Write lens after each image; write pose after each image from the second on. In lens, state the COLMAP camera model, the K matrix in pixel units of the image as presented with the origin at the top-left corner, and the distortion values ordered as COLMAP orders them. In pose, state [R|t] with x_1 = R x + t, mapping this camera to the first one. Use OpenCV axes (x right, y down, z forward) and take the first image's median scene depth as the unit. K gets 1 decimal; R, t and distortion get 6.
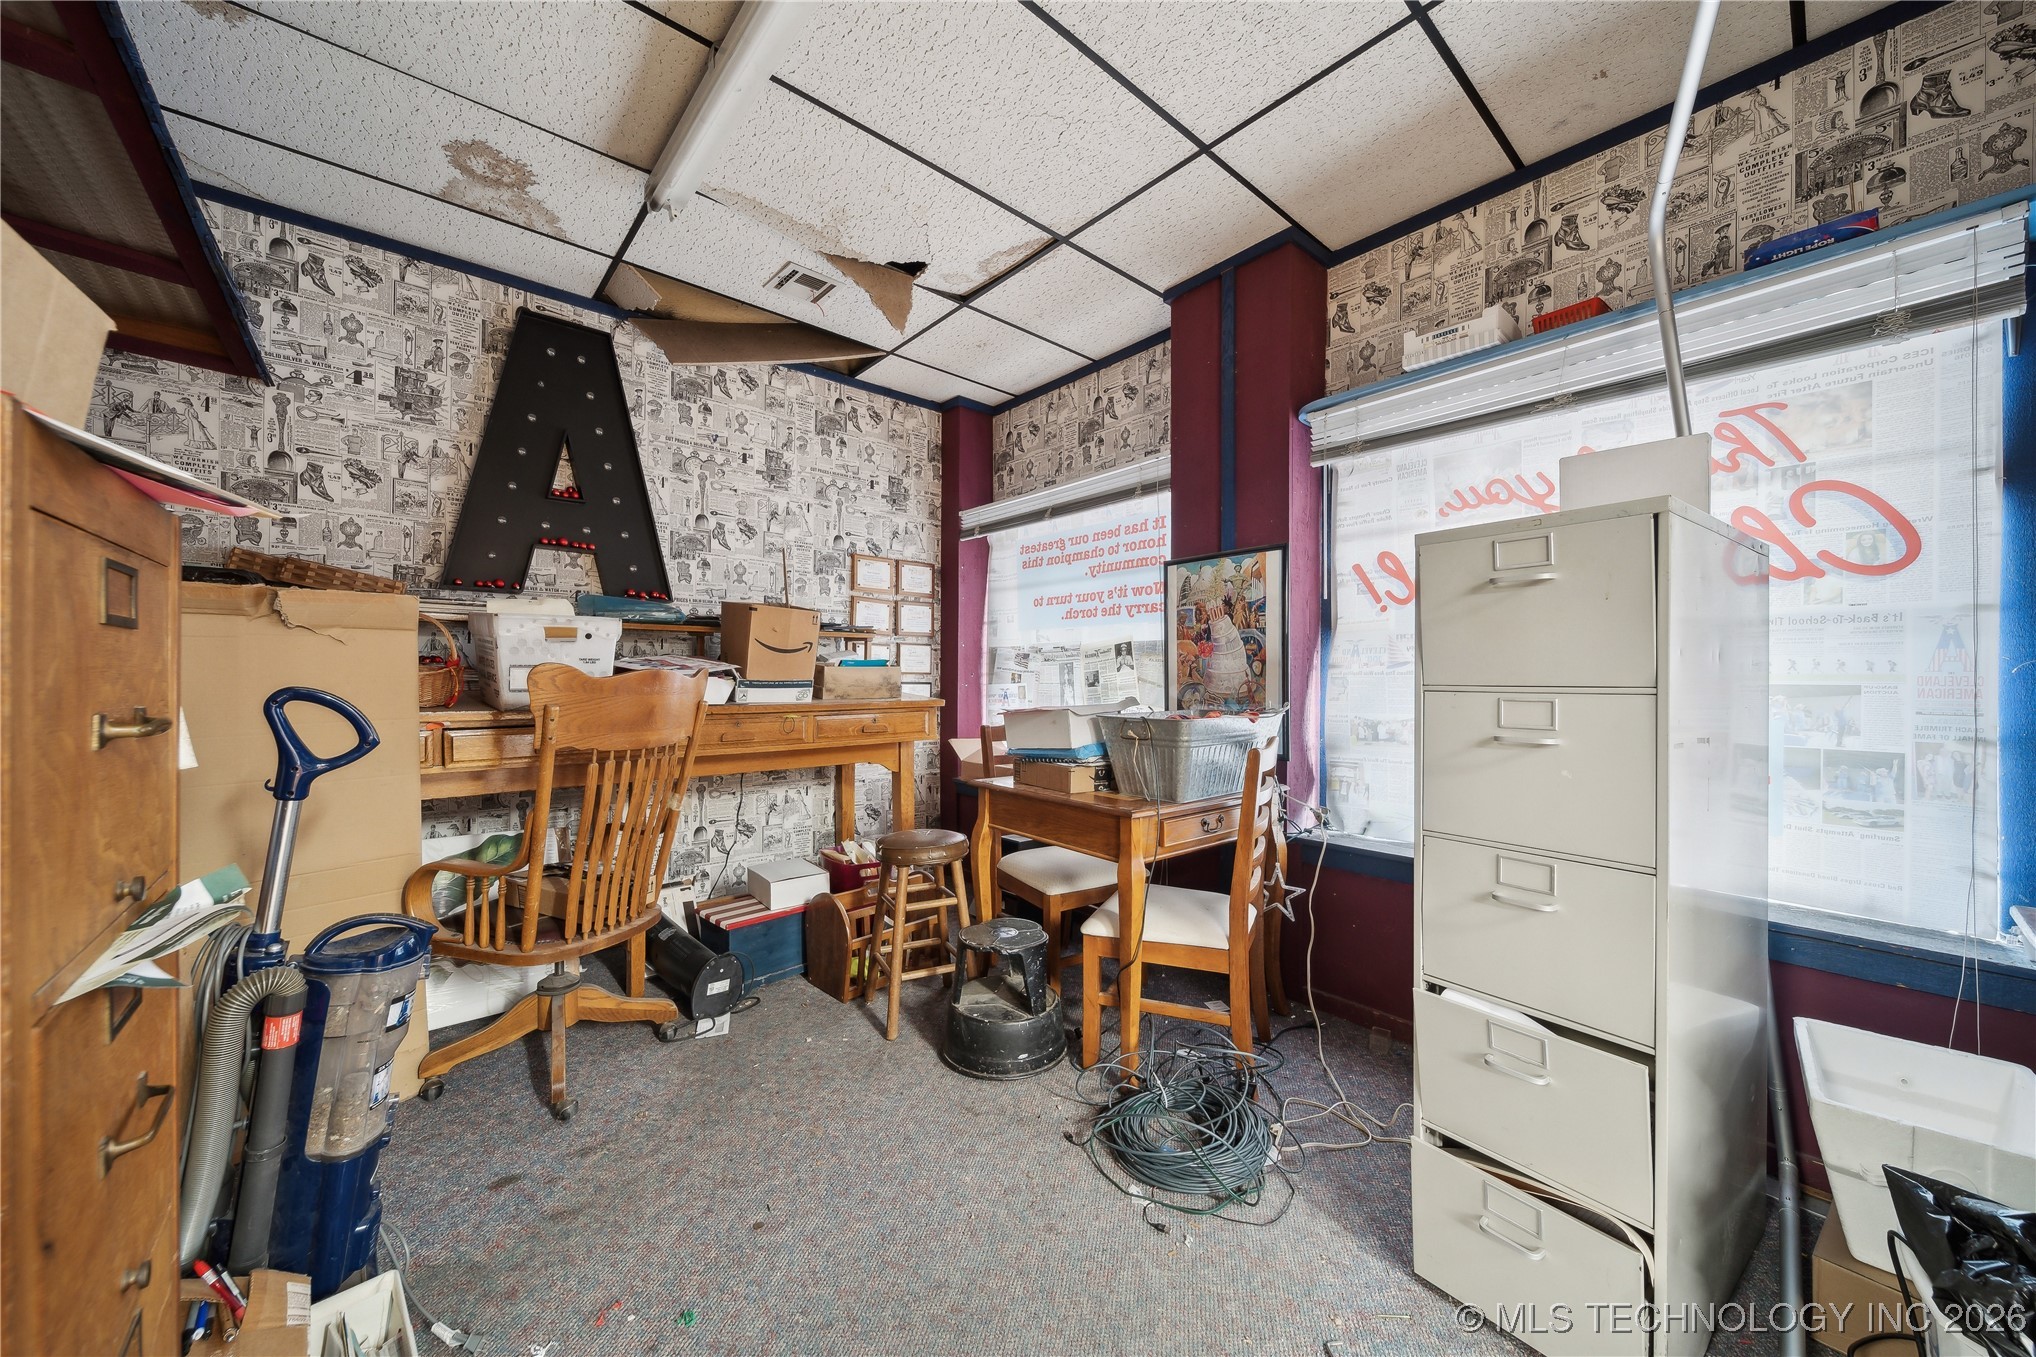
lens RADIAL K [[733.2, 0, 1028.2], [0, 733.2, 682.0], [0, 0, 1]] dist [0.000615, -0.001569]
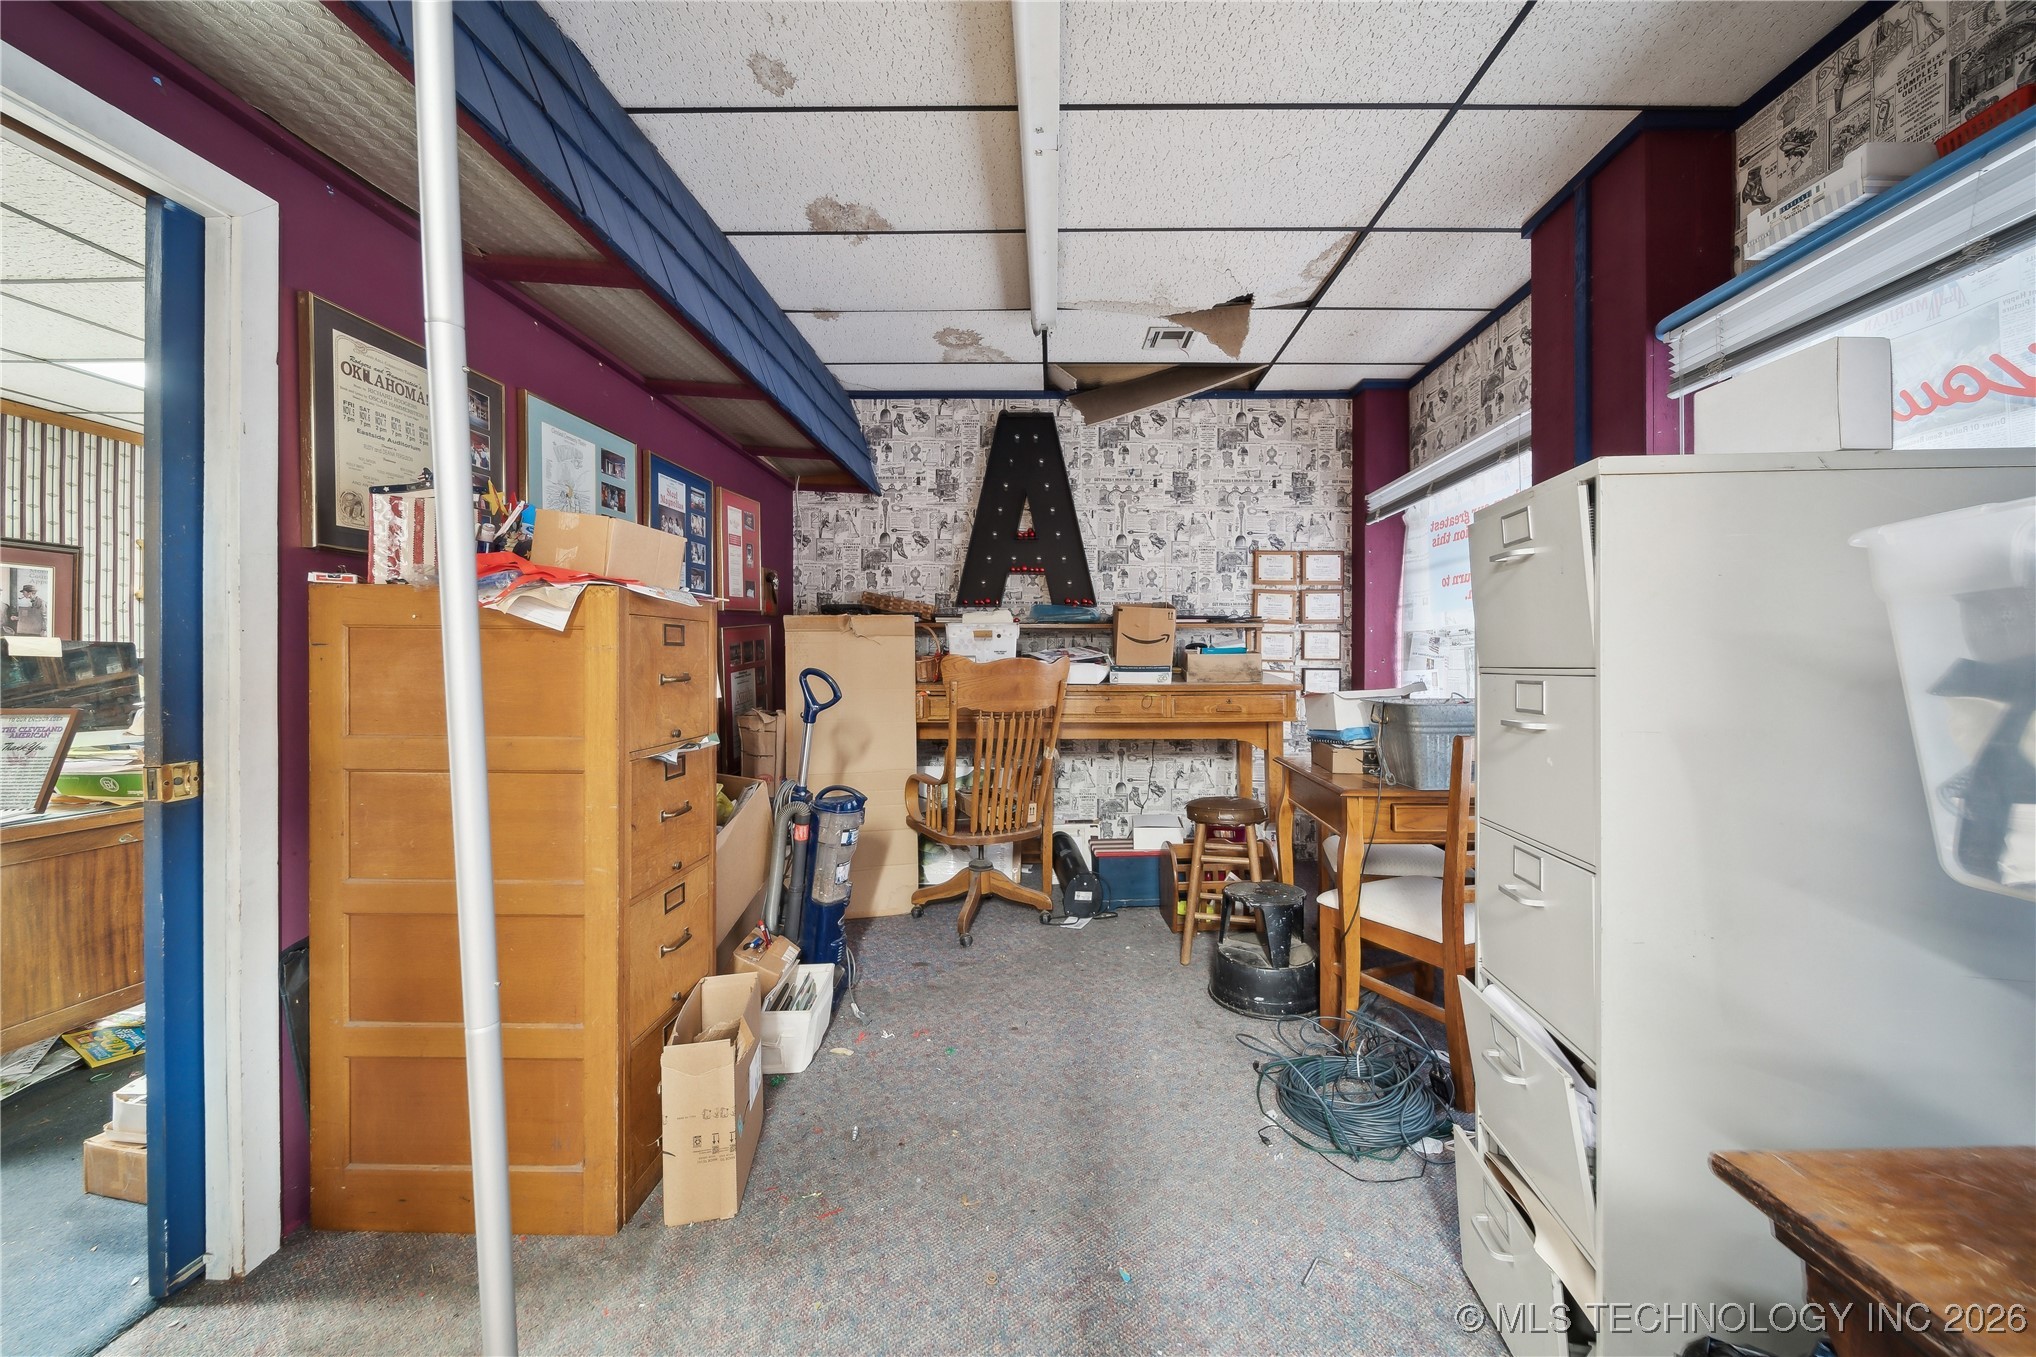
lens RADIAL K [[714.5, 0, 1023.5], [0, 714.5, 665.2], [0, 0, 1]] dist [-0.000471, -0.001928]
pose [[0.753750, -0.002409, -0.657157, 0.292696], [-0.001336, 0.999986, -0.005198, 0.003177], [0.657160, 0.004796, 0.753736, -0.044280]]
